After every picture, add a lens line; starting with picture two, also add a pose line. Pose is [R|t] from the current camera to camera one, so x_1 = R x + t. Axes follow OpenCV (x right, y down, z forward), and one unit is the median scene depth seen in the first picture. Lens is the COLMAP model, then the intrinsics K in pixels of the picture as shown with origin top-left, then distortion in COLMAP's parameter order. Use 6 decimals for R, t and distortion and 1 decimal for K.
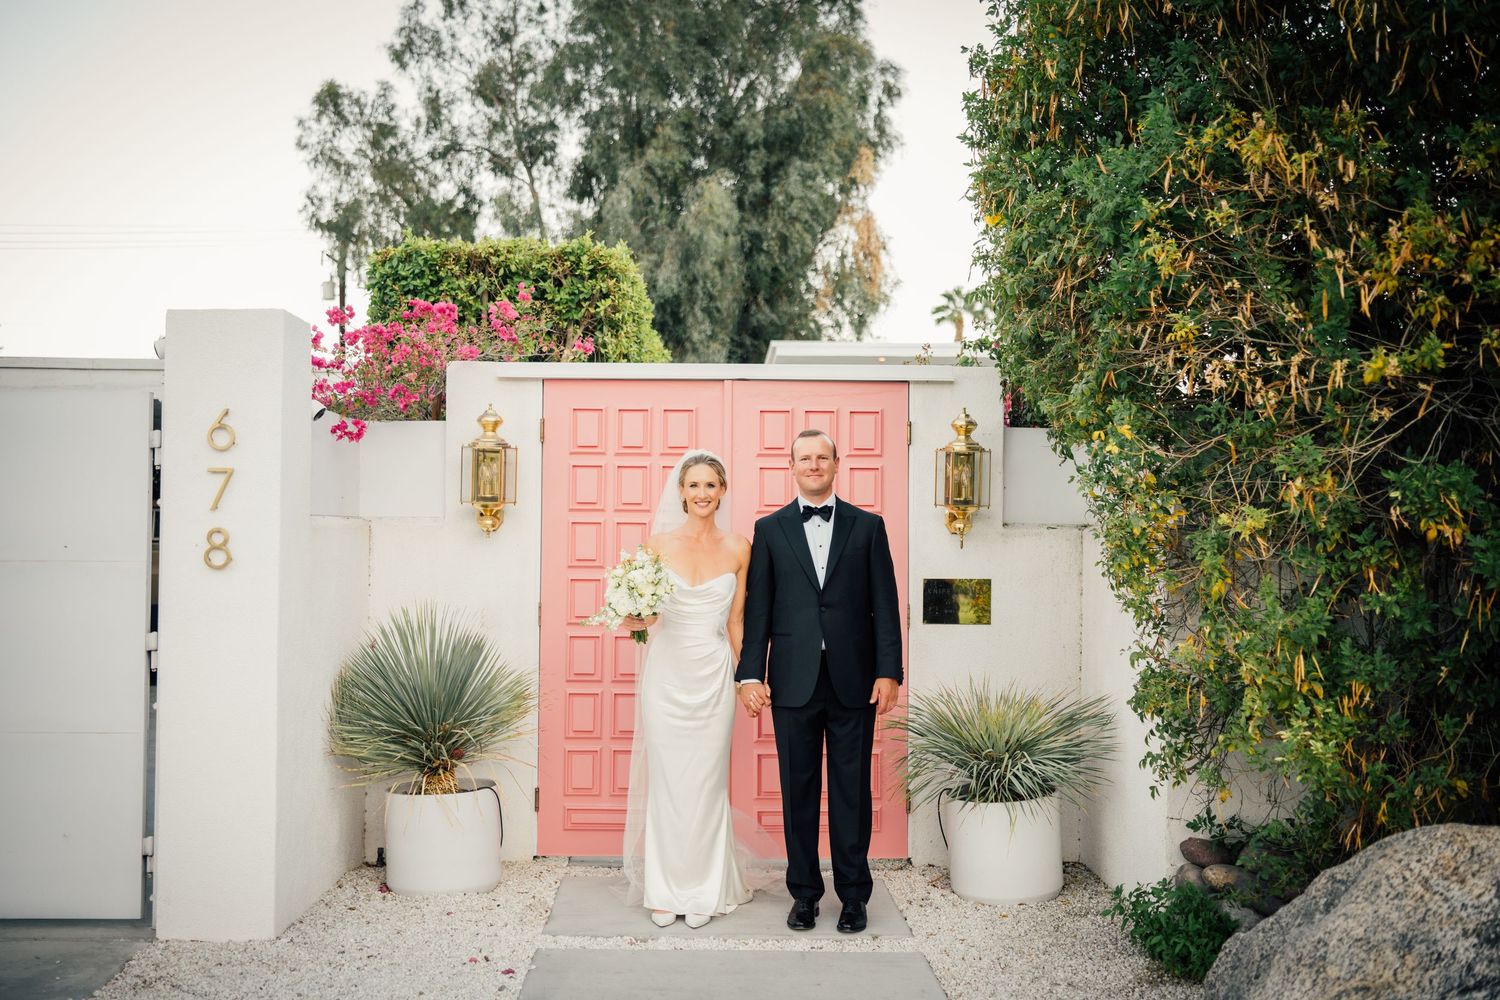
lens RADIAL K [[1524.3, 0, 749.0], [0, 1524.3, 501.3], [0, 0, 1]] dist [-0.029400, 0.000000]
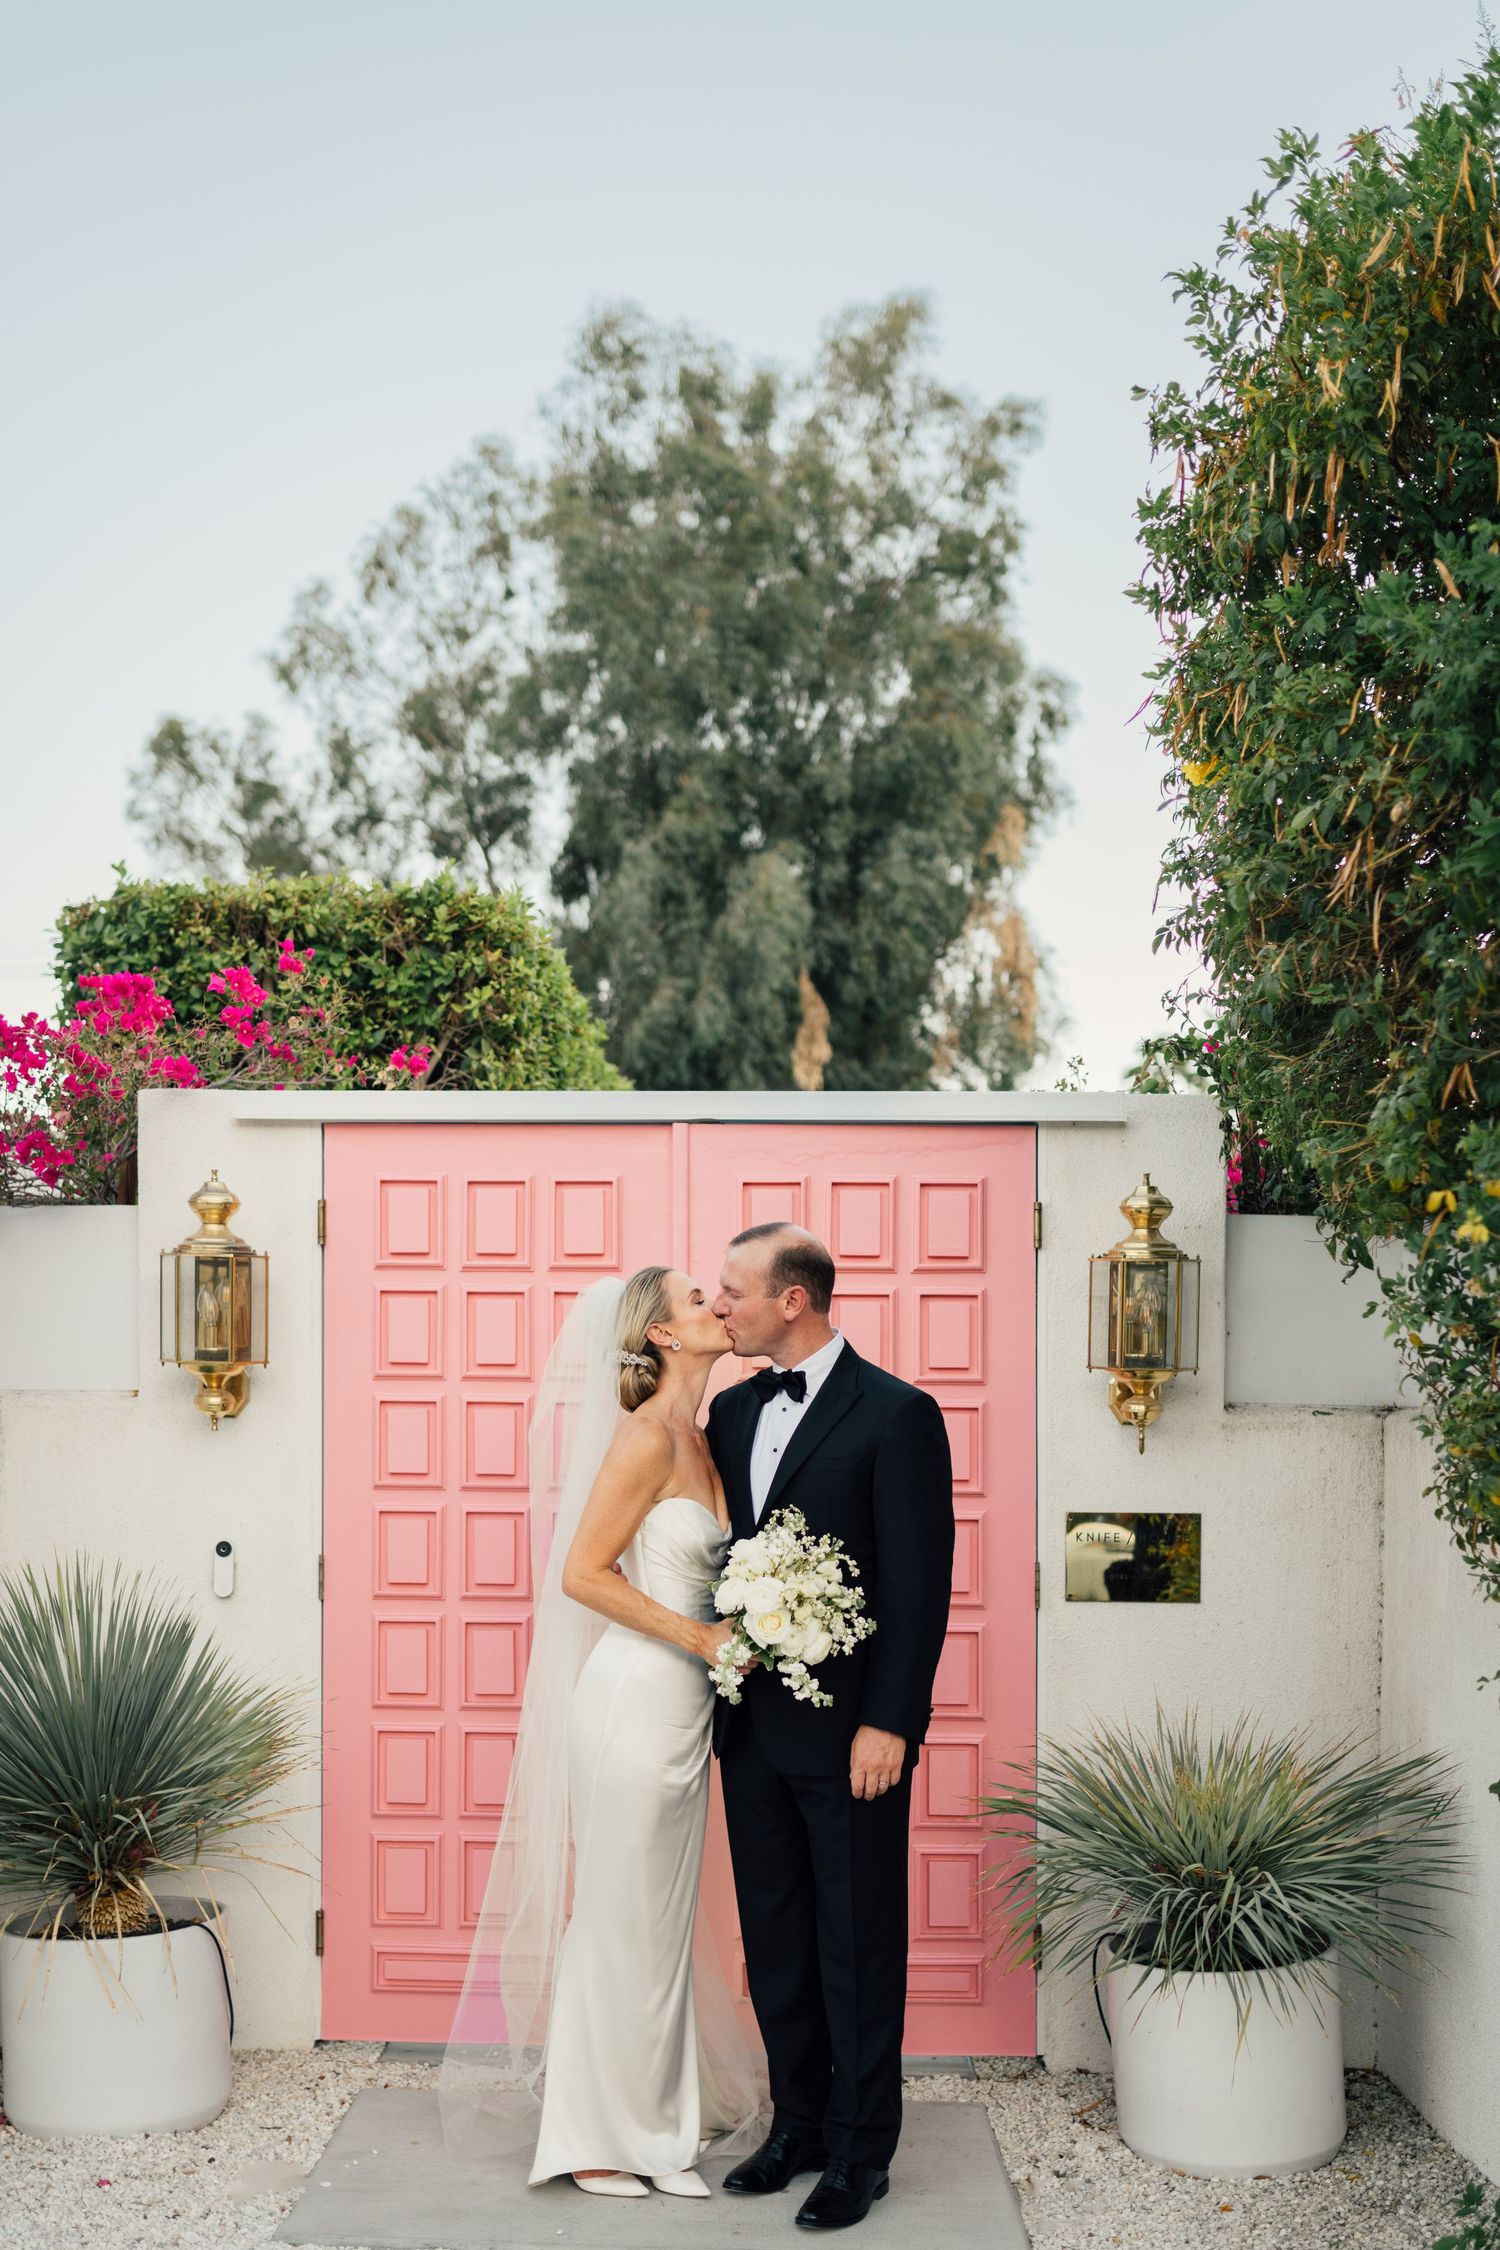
lens RADIAL K [[2236.4, 0, 737.1], [0, 2236.4, 1376.6], [0, 0, 1]] dist [-0.002444, 0.000000]
pose [[0.998594, 0.000233, -0.053011, 0.044895], [-0.000027, 0.999992, 0.003891, 0.002565], [0.053011, -0.003884, 0.998586, 0.250679]]
